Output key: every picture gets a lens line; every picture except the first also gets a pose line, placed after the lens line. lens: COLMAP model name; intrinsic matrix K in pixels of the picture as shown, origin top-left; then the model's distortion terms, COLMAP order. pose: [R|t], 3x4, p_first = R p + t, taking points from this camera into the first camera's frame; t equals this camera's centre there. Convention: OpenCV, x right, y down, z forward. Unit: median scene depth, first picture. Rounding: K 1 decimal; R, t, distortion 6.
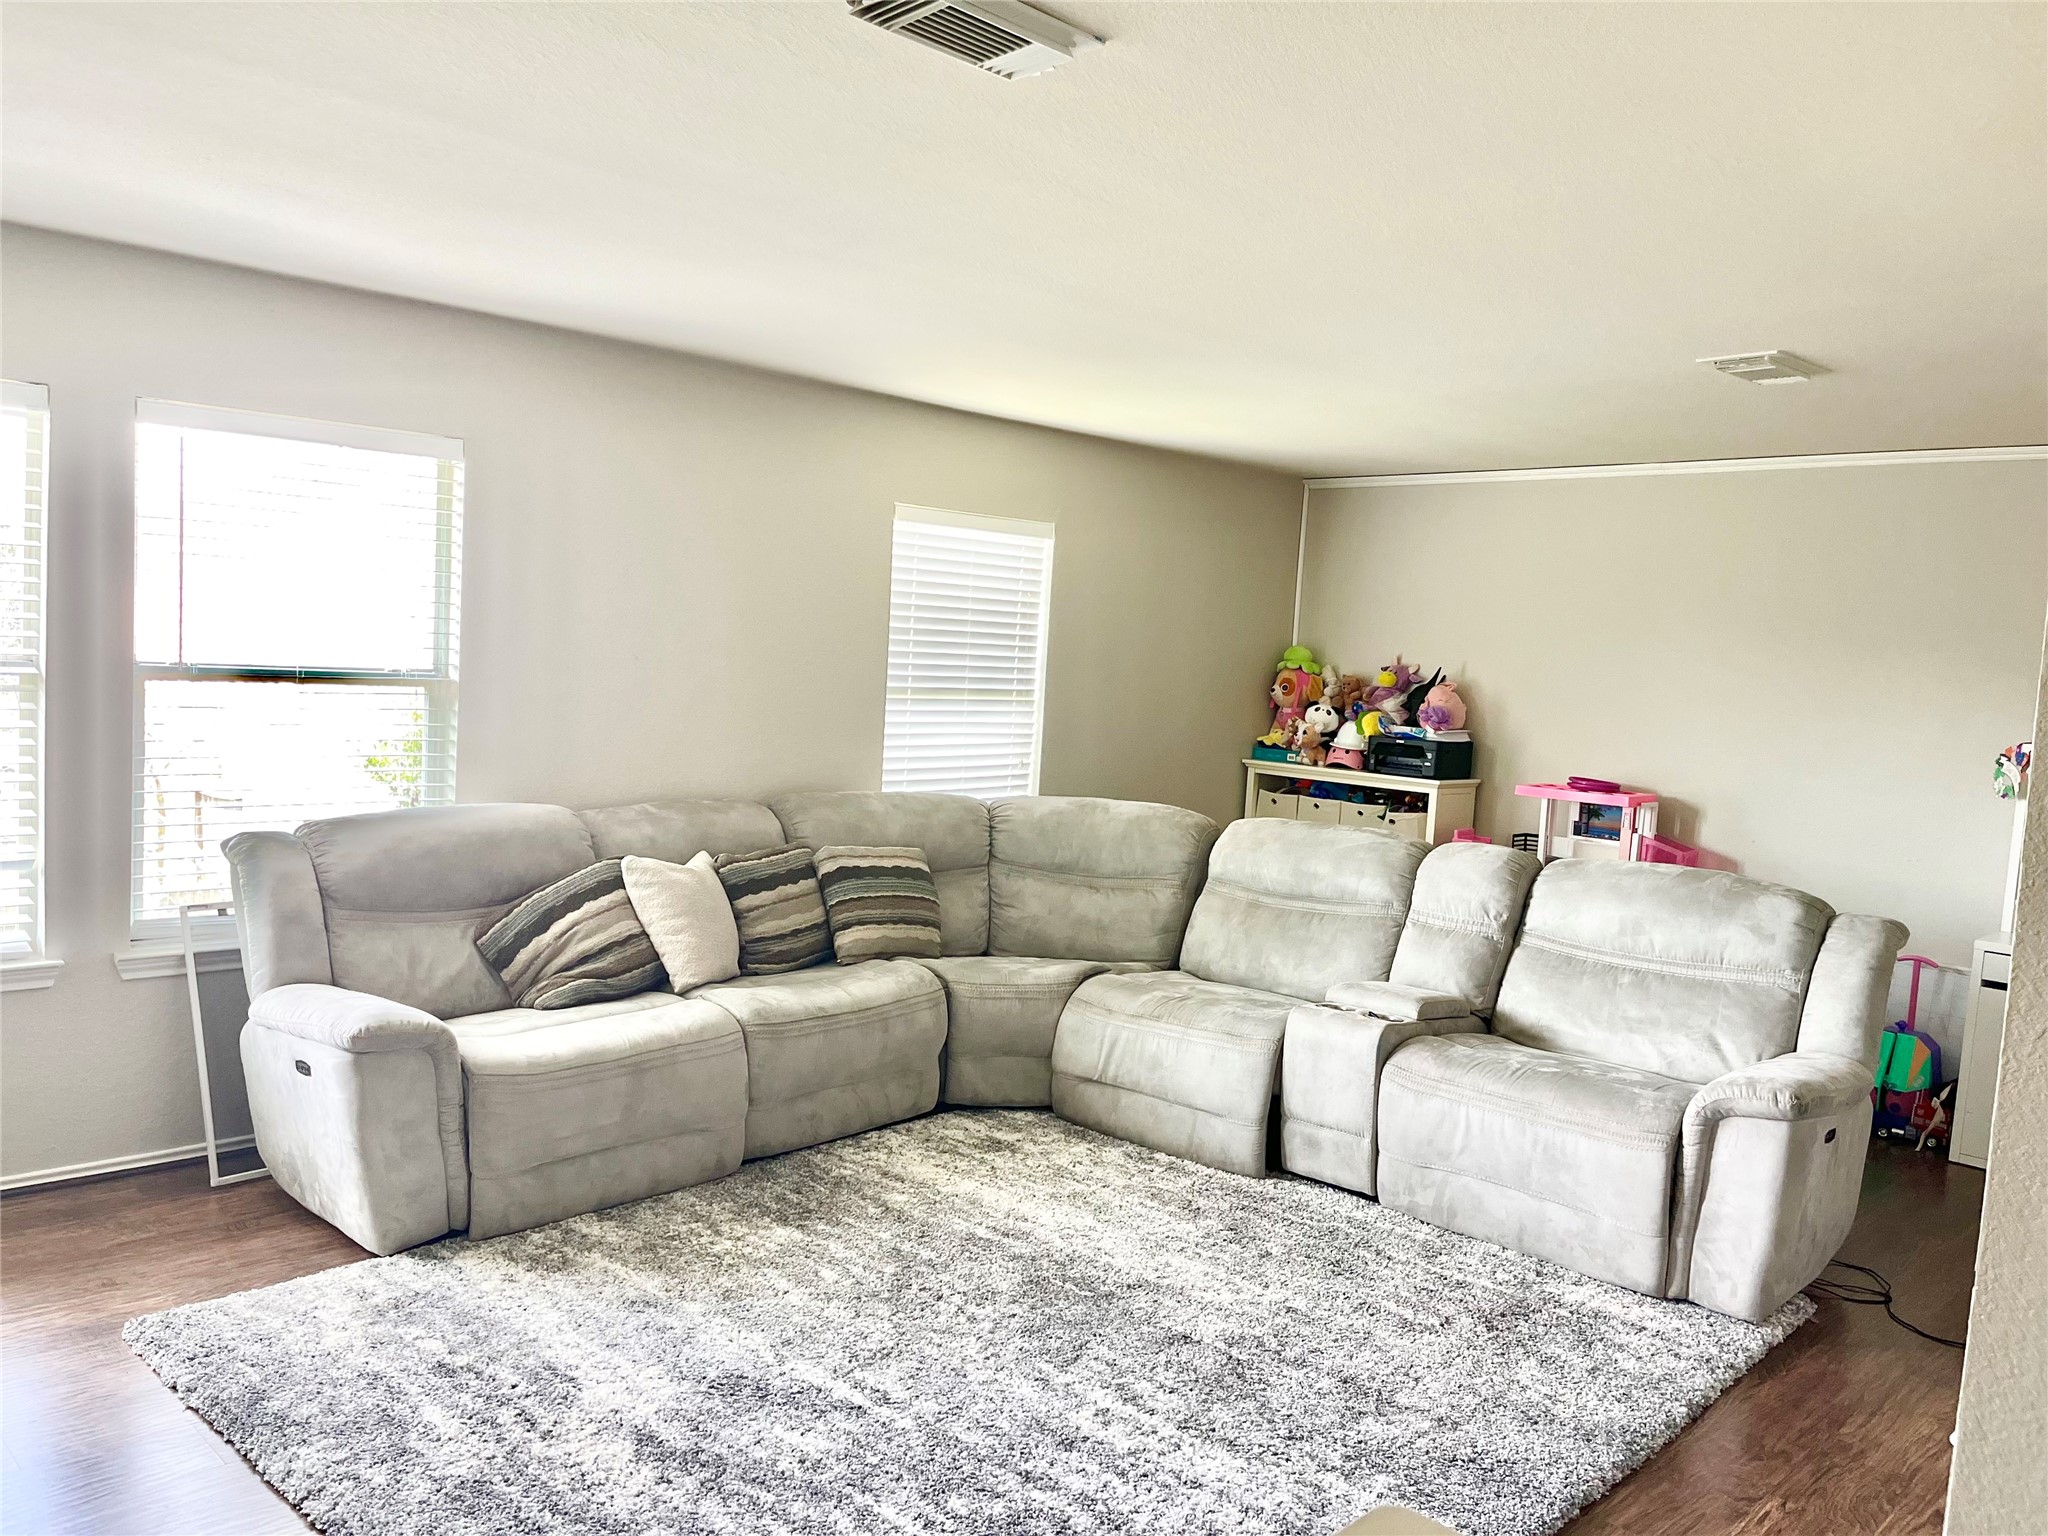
lens RADIAL K [[1545.3, 0, 1017.9], [0, 1545.3, 783.4], [0, 0, 1]] dist [0.062423, -0.075838]
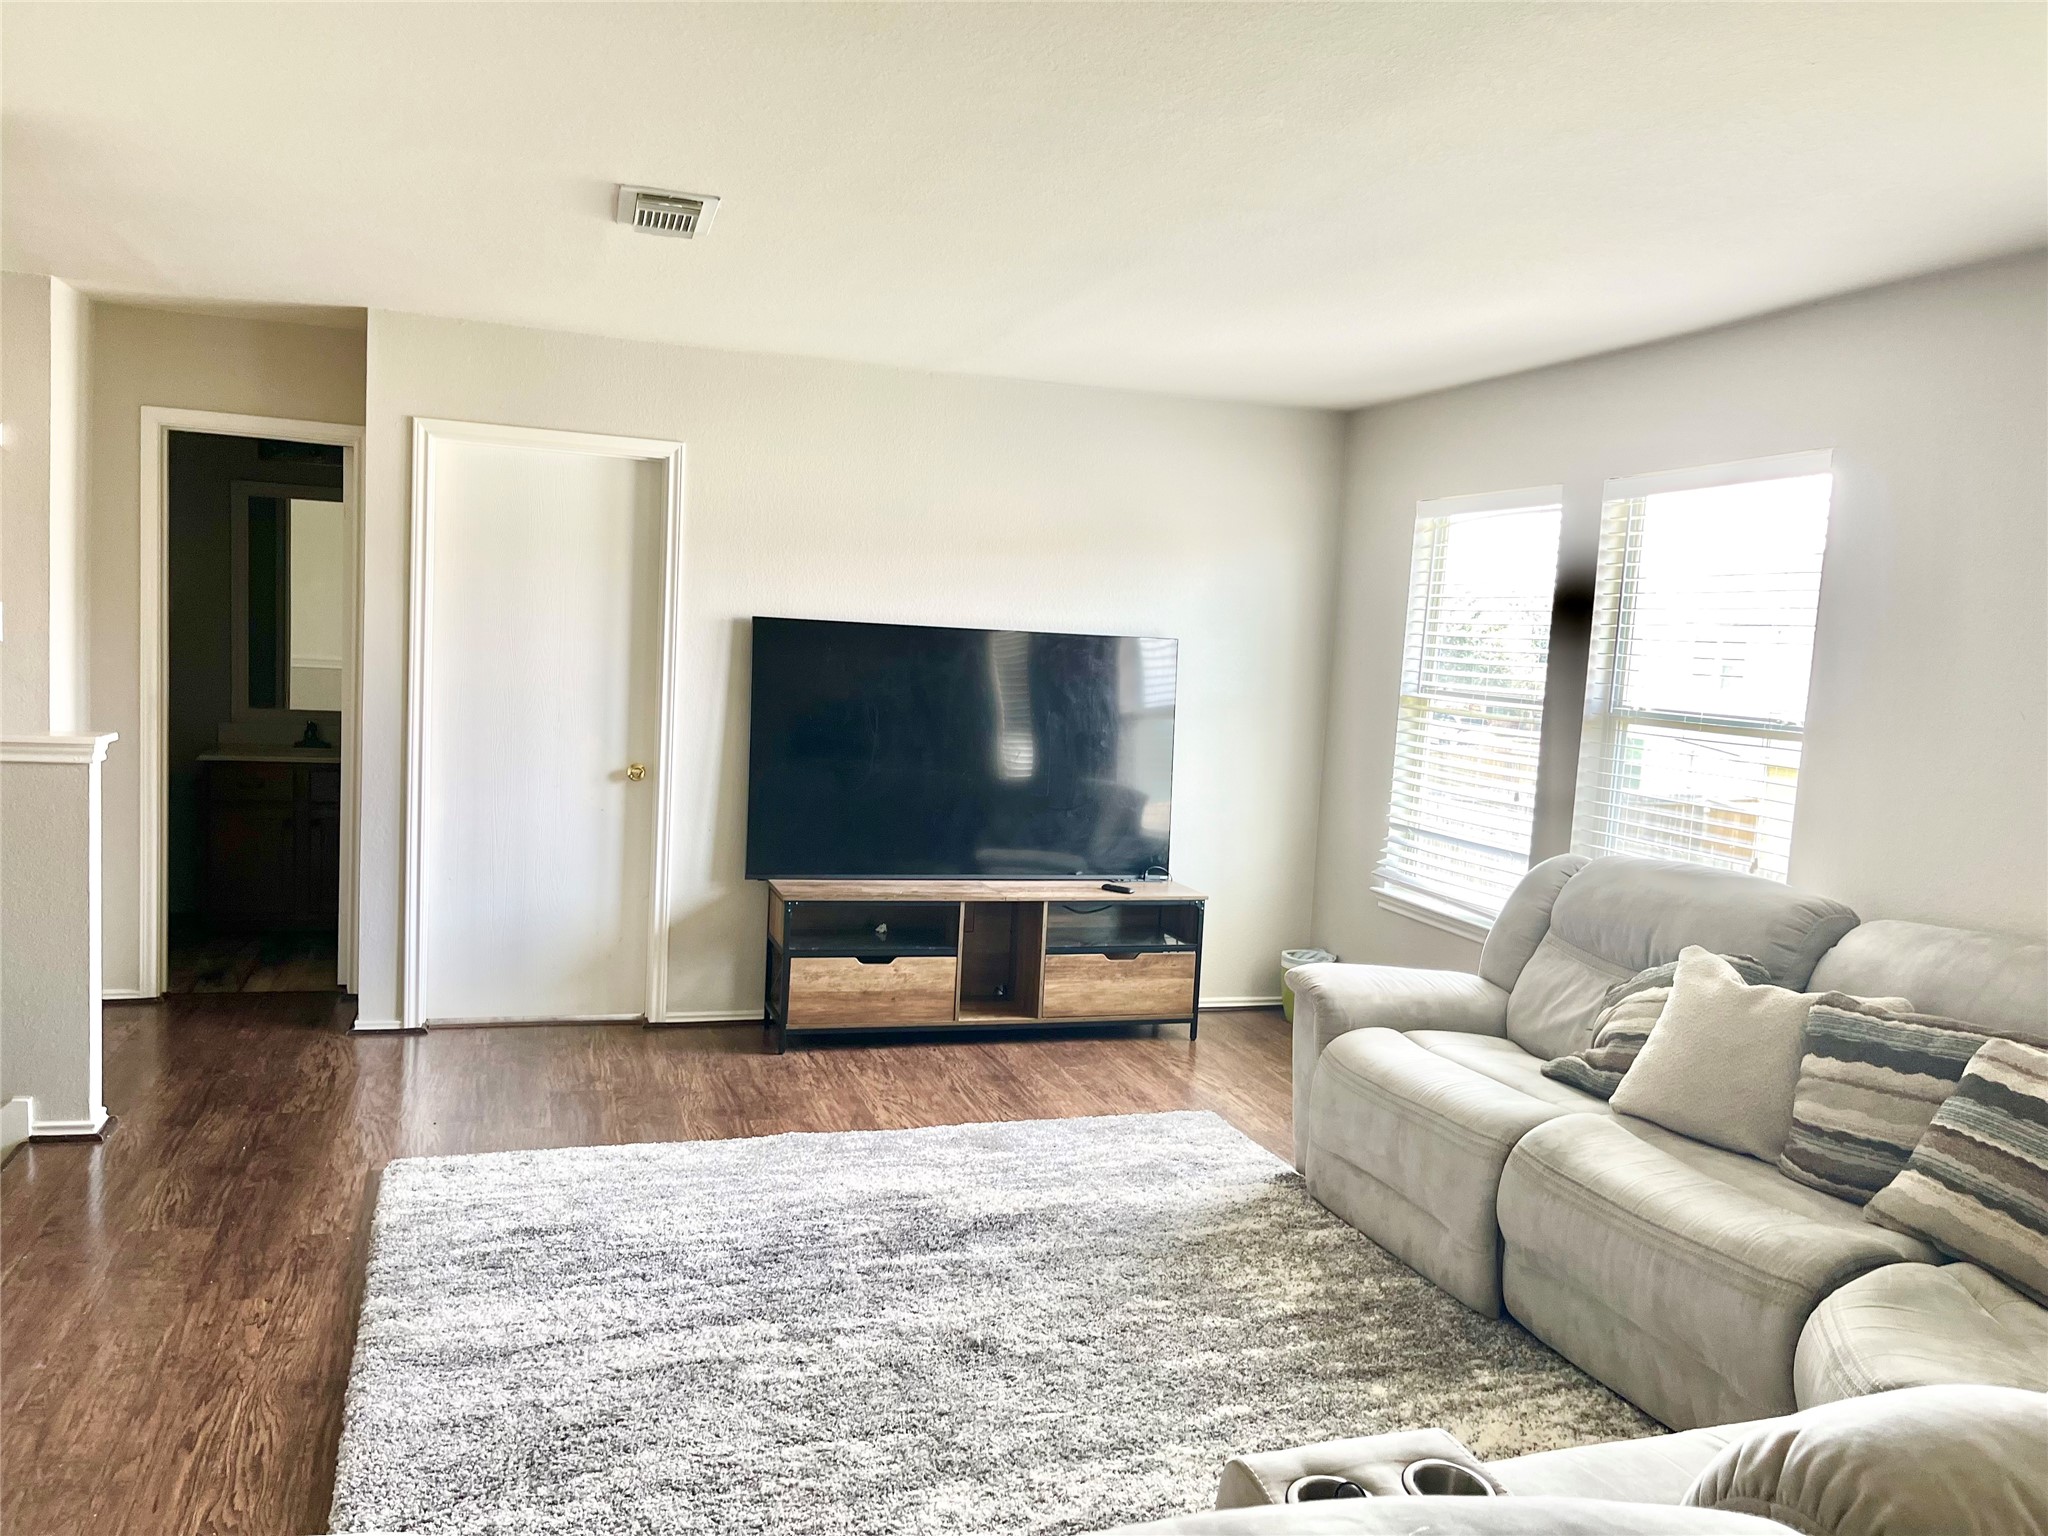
lens RADIAL K [[1545.3, 0, 1017.9], [0, 1545.3, 783.4], [0, 0, 1]] dist [0.062423, -0.075838]
pose [[-0.437825, 0.011814, -0.898983, 0.593585], [-0.164399, 0.982003, 0.092971, -0.049265], [0.883902, 0.188496, -0.428003, 1.002481]]
